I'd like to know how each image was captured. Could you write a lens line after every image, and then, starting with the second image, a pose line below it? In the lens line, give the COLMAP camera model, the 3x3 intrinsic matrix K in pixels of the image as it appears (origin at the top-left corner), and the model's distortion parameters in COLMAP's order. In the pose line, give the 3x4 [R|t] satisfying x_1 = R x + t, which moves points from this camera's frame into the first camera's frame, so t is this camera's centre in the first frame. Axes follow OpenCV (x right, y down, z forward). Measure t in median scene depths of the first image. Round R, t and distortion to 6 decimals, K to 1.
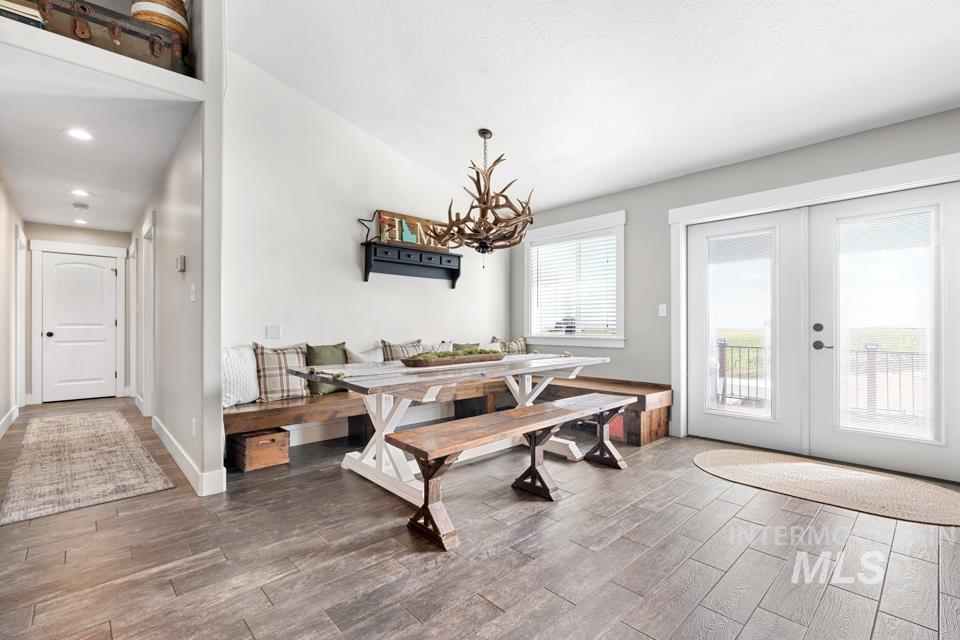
lens RADIAL K [[431.1, 0, 485.0], [0, 431.1, 325.7], [0, 0, 1]] dist [0.004818, -0.000512]
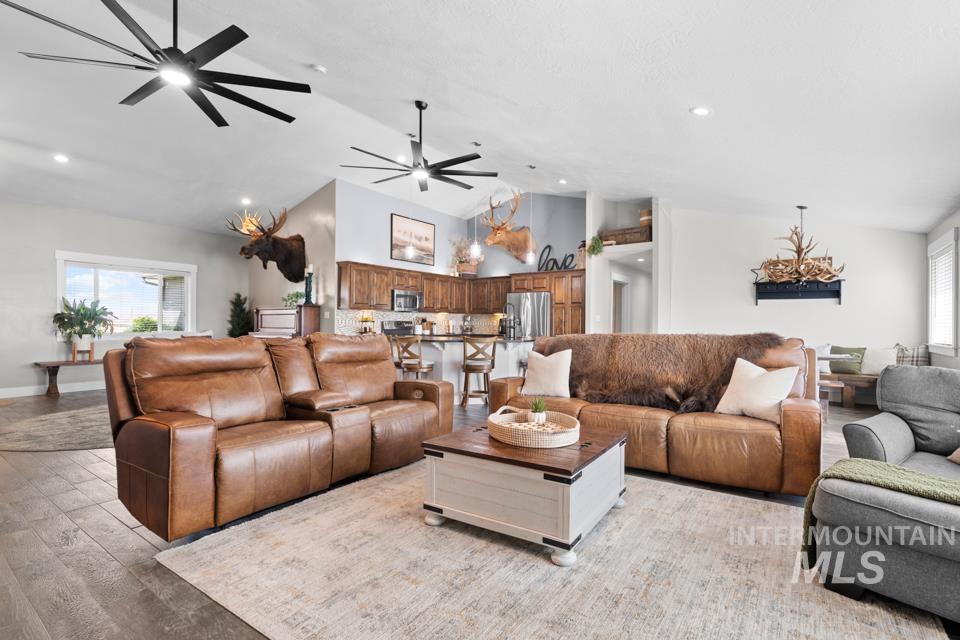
lens RADIAL K [[431.1, 0, 493.8], [0, 431.1, 325.8], [0, 0, 1]] dist [0.004818, -0.000512]
pose [[0.202485, 0.004475, -0.979275, 1.162740], [-0.008847, 0.999957, 0.002741, -0.019538], [0.979245, 0.008108, 0.202516, -0.338281]]
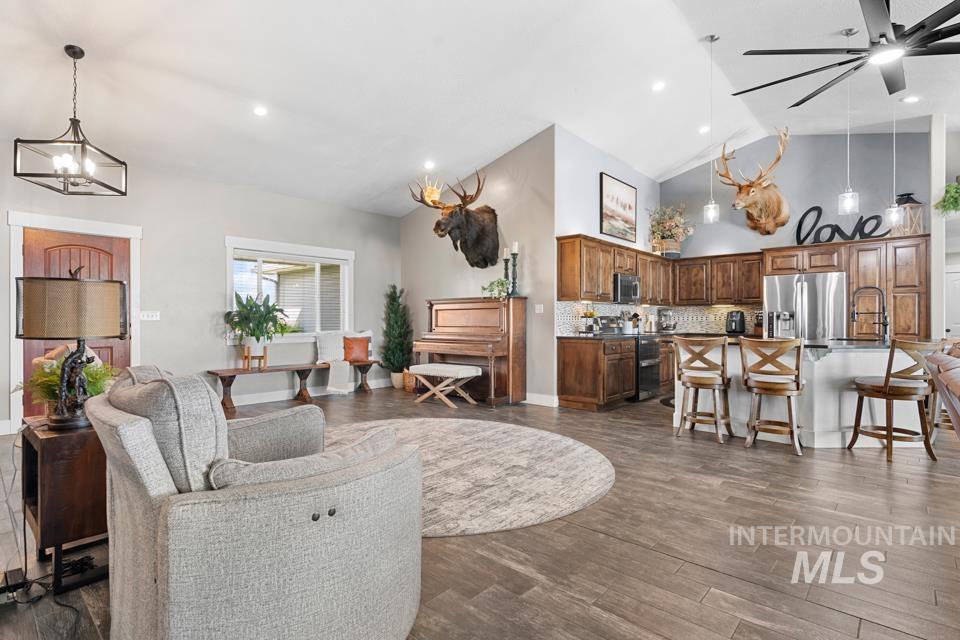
lens RADIAL K [[458.9, 0, 443.7], [0, 458.9, 320.7], [0, 0, 1]] dist [-0.005931, 0.000278]
pose [[0.027541, -0.002489, -0.999618, 0.656990], [-0.000346, 0.999997, -0.002499, -0.012879], [0.999621, 0.000415, 0.027540, -1.012545]]
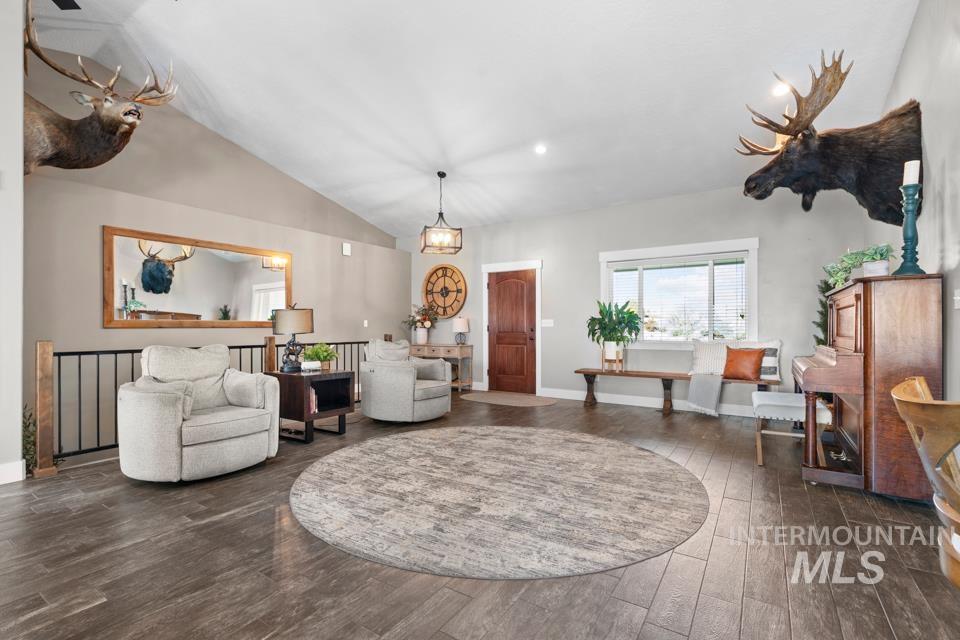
lens RADIAL K [[431.1, 0, 489.3], [0, 431.1, 323.7], [0, 0, 1]] dist [0.004818, -0.000512]
pose [[-0.970324, -0.002940, -0.241791, -0.034546], [-0.001611, 0.999982, -0.005693, -0.016943], [0.241803, -0.005135, -0.970312, -0.248430]]
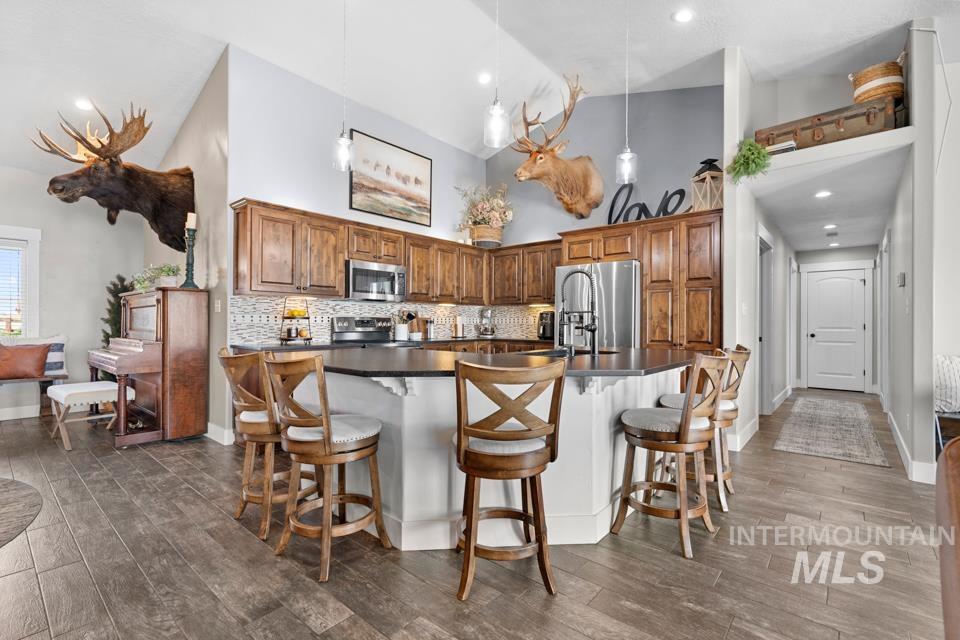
lens RADIAL K [[431.1, 0, 477.0], [0, 431.1, 320.3], [0, 0, 1]] dist [0.004818, -0.000512]
pose [[0.104455, -0.007931, -0.994498, 0.240696], [-0.003200, 0.999960, -0.008310, -0.016409], [0.994524, 0.004050, 0.104425, -0.181910]]
